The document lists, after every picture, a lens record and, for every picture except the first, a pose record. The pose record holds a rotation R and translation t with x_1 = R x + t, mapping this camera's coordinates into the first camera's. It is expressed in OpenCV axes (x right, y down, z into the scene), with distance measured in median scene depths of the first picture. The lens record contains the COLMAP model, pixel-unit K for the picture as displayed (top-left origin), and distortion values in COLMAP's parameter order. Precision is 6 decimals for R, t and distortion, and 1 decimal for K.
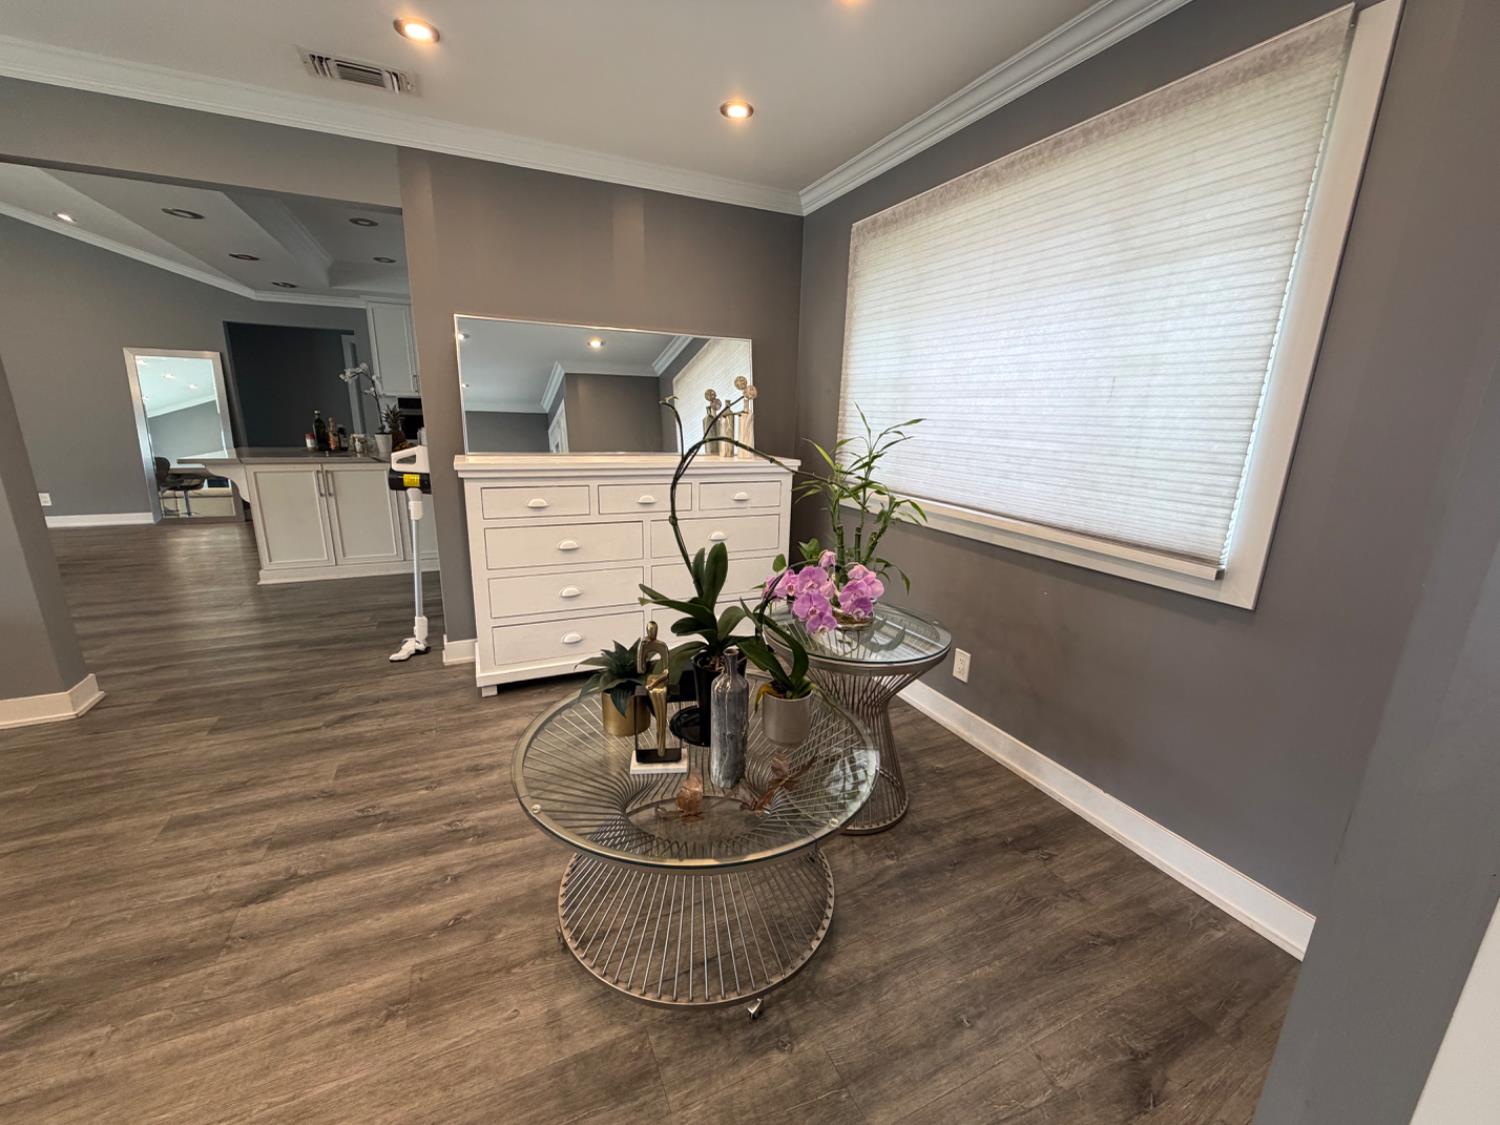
lens RADIAL K [[604.0, 0, 748.1], [0, 604.0, 562.5], [0, 0, 1]] dist [0.002530, -0.000306]
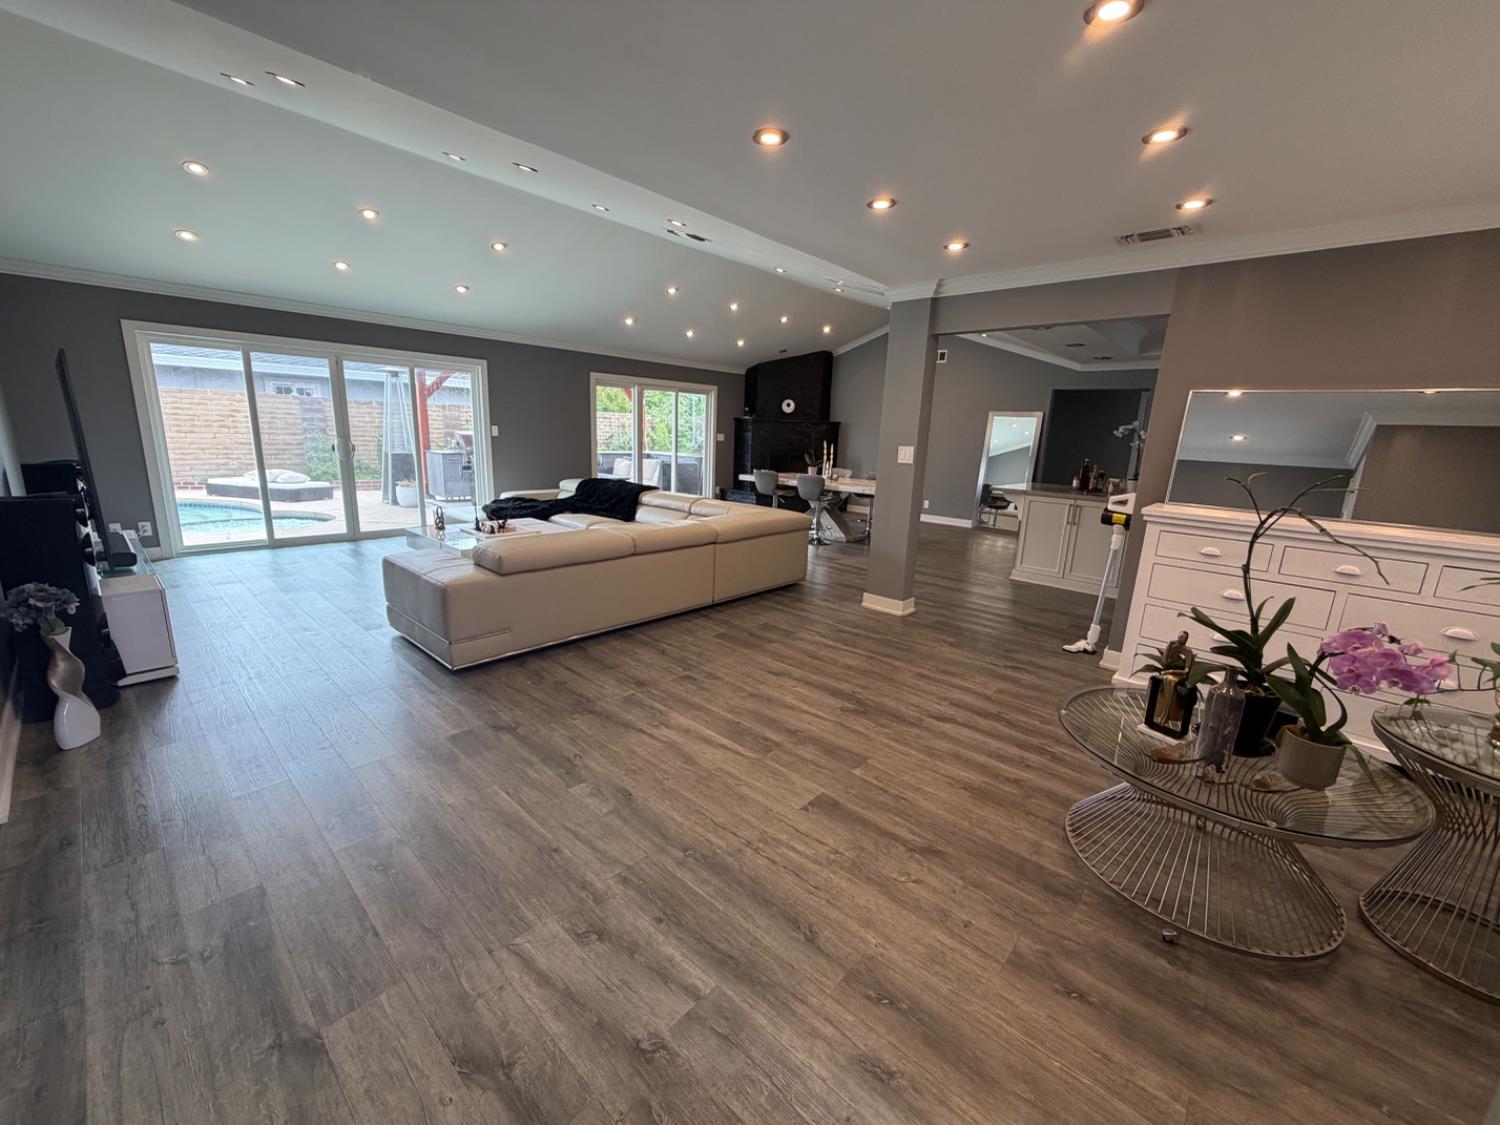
lens RADIAL K [[590.4, 0, 745.4], [0, 590.4, 565.4], [0, 0, 1]] dist [0.001055, -0.000087]
pose [[0.394216, 0.201835, -0.896580, 0.283153], [-0.253635, 0.961590, 0.104949, 0.029759], [0.883325, 0.186032, 0.430266, -0.226590]]
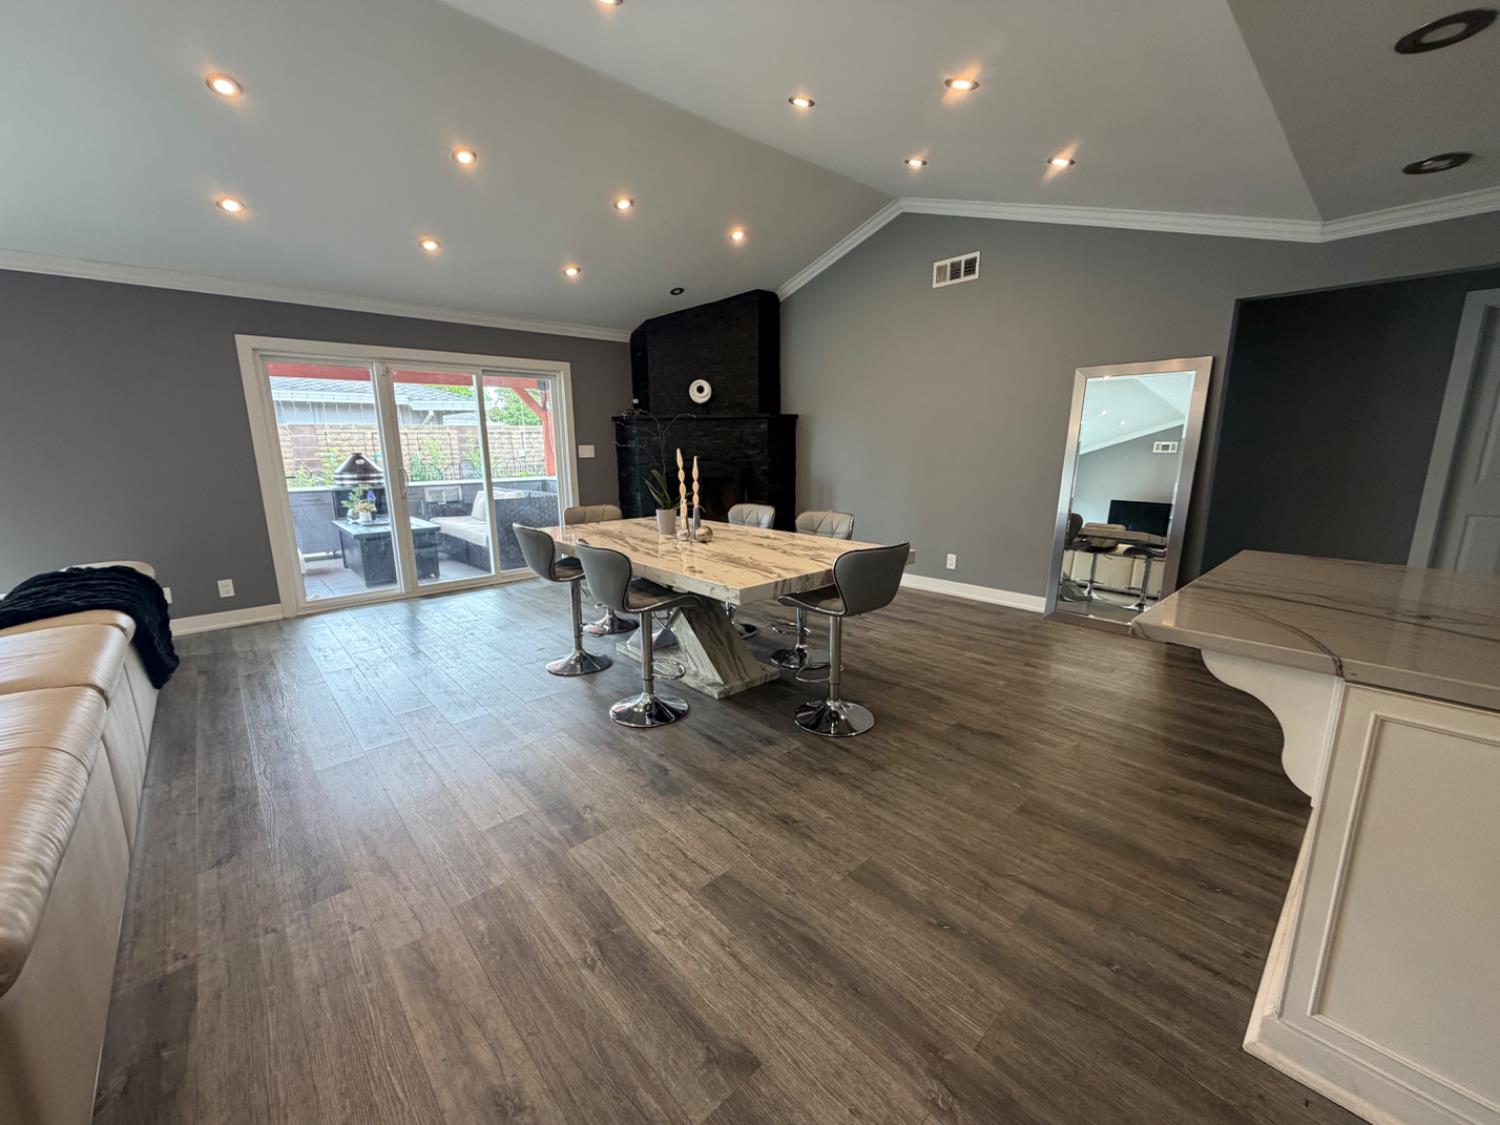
lens RADIAL K [[604.0, 0, 748.1], [0, 604.0, 562.5], [0, 0, 1]] dist [0.002530, -0.000306]
pose [[0.290684, 0.171422, -0.941338, -1.187402], [-0.219813, 0.969471, 0.108668, -0.350911], [0.931228, 0.175330, 0.319491, 1.227153]]
